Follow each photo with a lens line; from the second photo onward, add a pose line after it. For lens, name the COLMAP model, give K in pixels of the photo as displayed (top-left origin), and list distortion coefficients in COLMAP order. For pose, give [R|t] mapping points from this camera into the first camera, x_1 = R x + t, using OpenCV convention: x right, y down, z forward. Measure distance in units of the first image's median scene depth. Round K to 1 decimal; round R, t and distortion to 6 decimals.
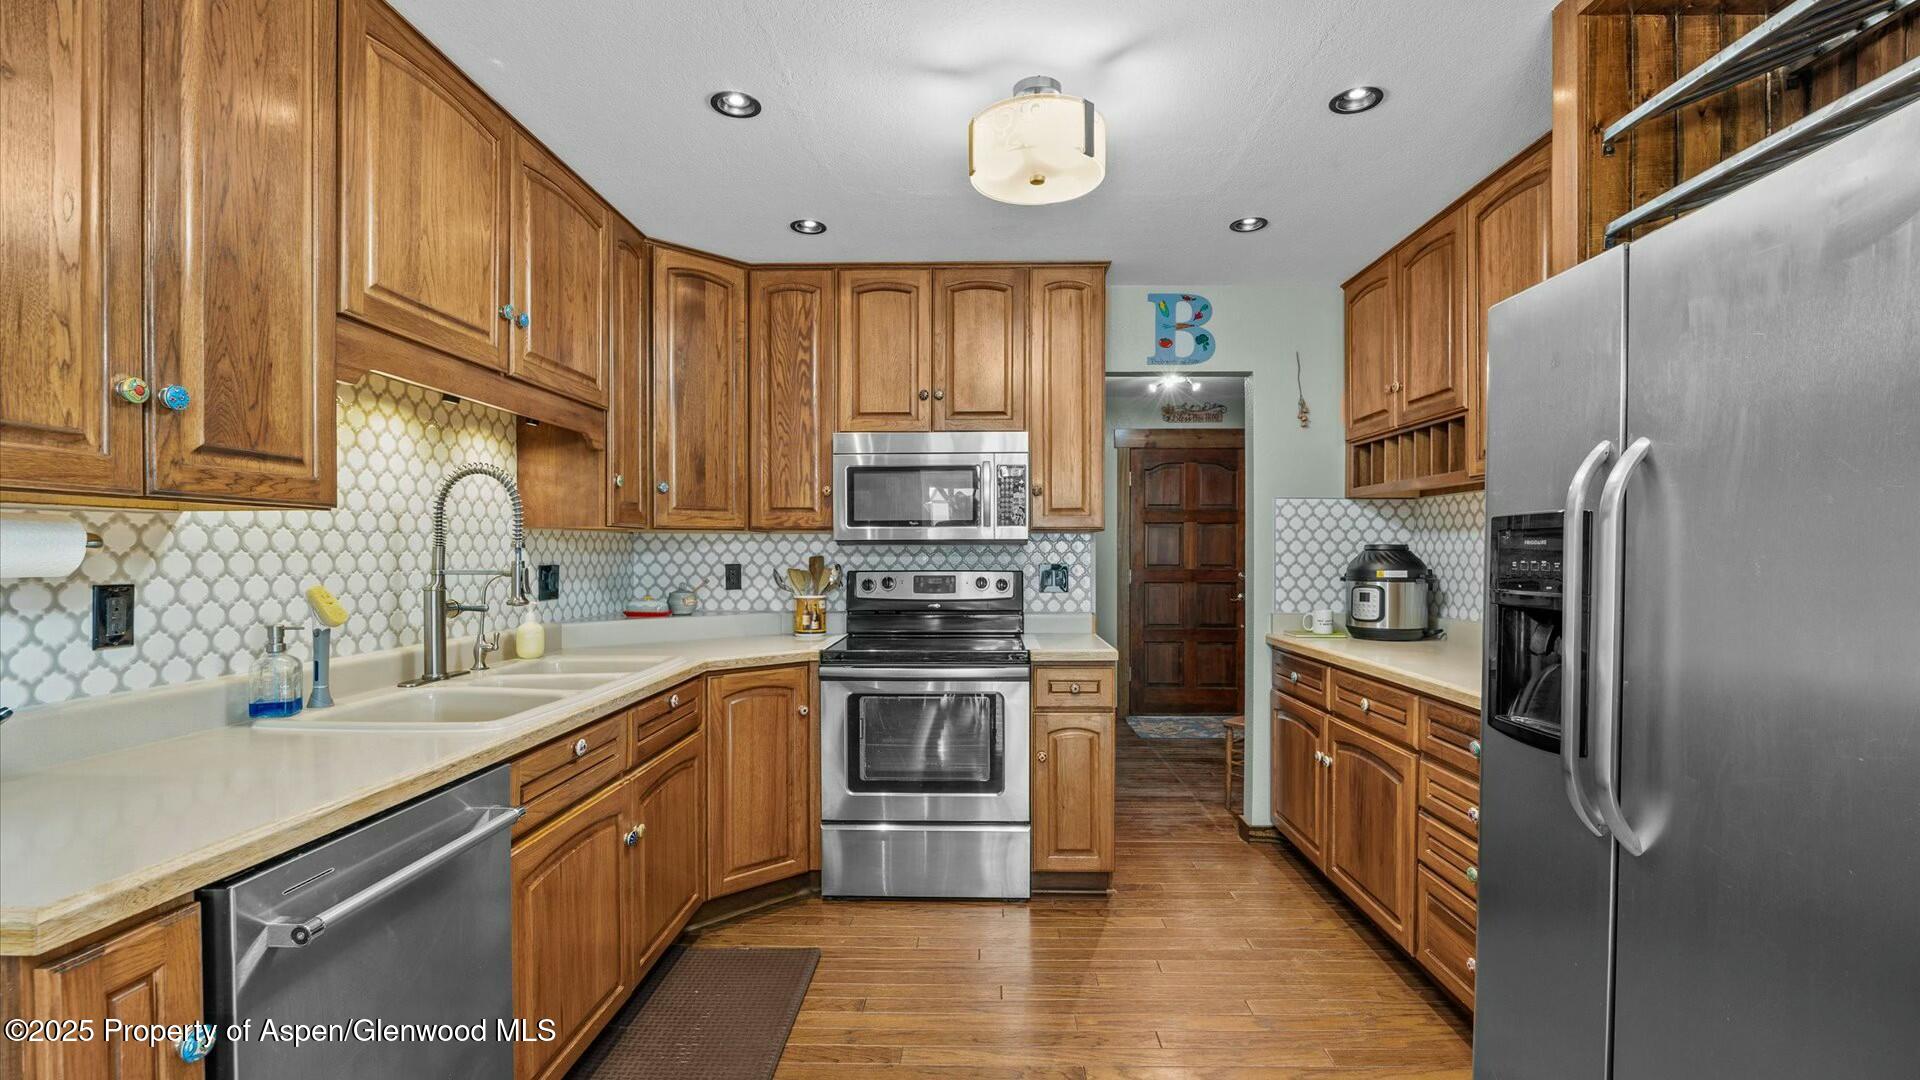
lens RADIAL K [[830.5, 0, 962.2], [0, 830.5, 551.8], [0, 0, 1]] dist [-0.013187, -0.000314]
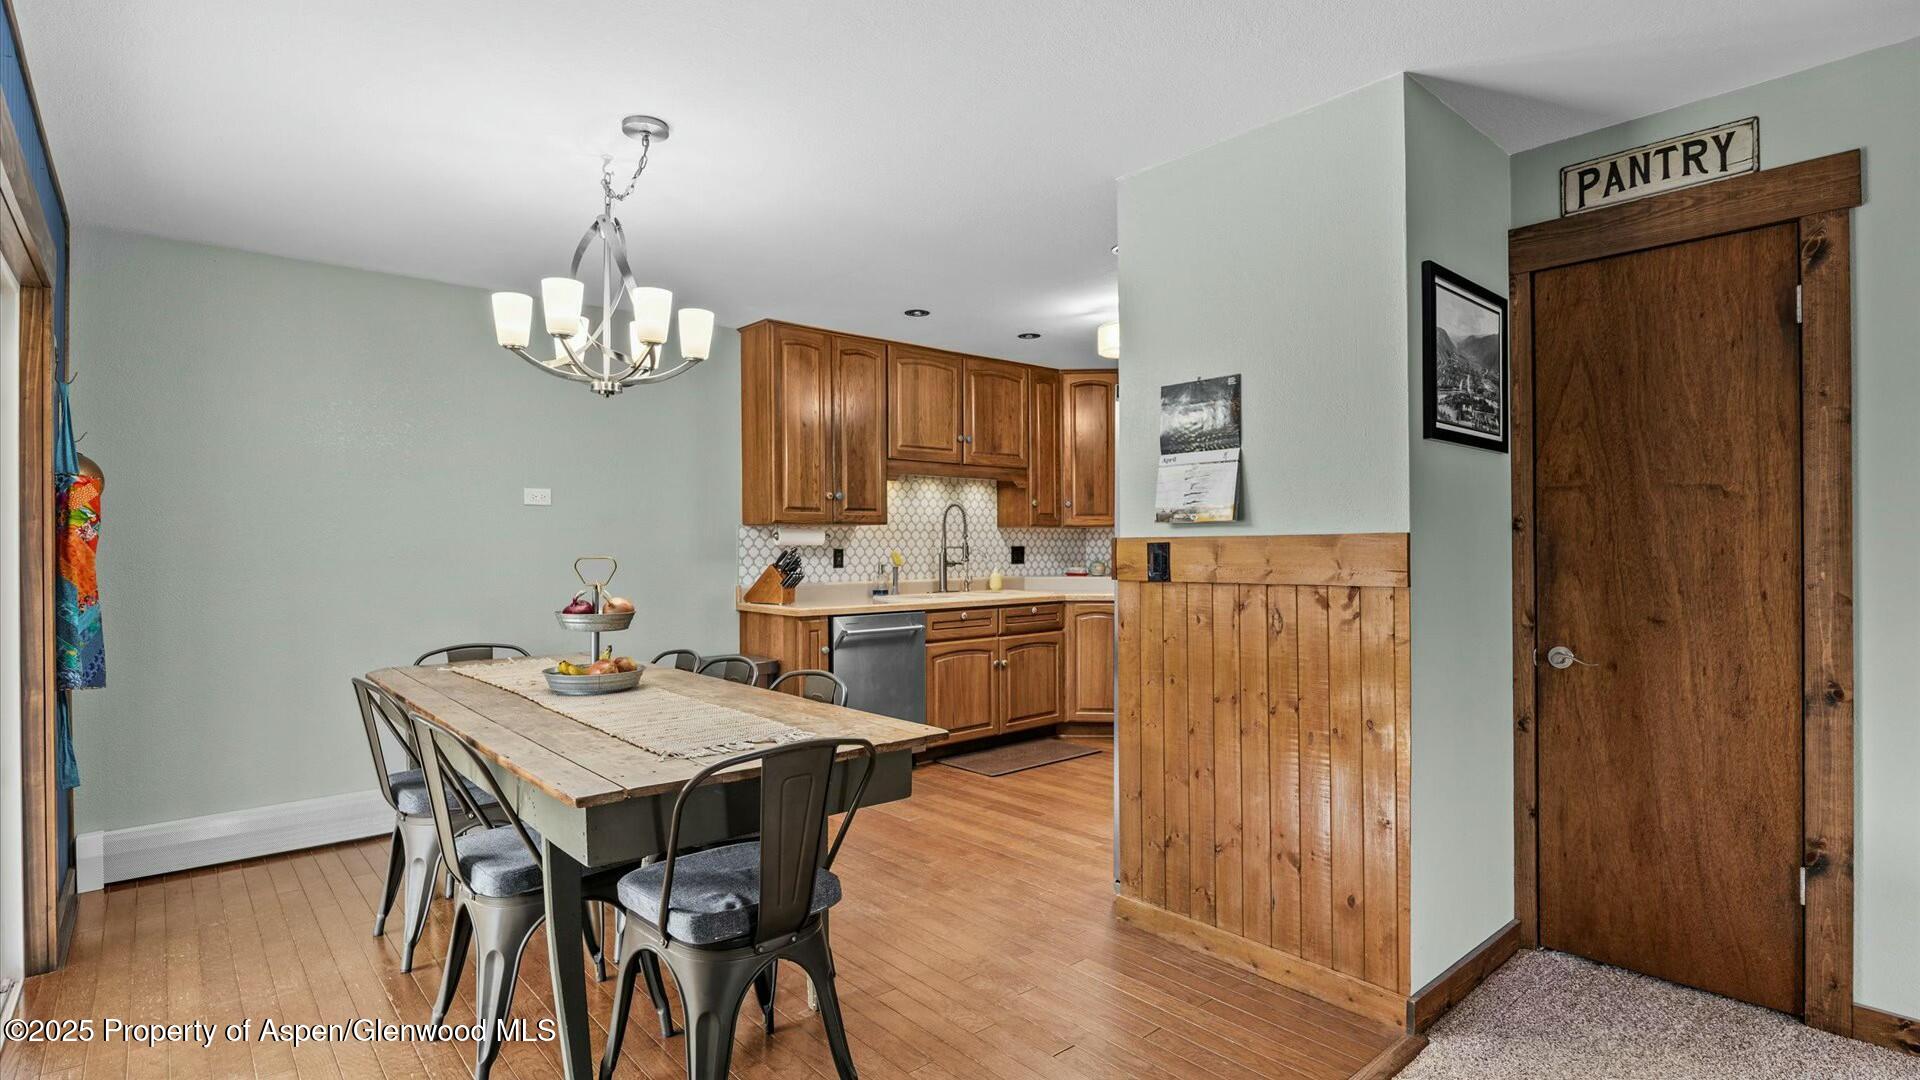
lens RADIAL K [[915.3, 0, 960.3], [0, 915.3, 542.4], [0, 0, 1]] dist [0.000039, 0.000000]
pose [[0.677830, -0.003617, -0.735210, 1.713187], [0.002373, 0.999993, -0.002732, 0.021314], [0.735215, 0.000107, 0.677834, -0.973940]]
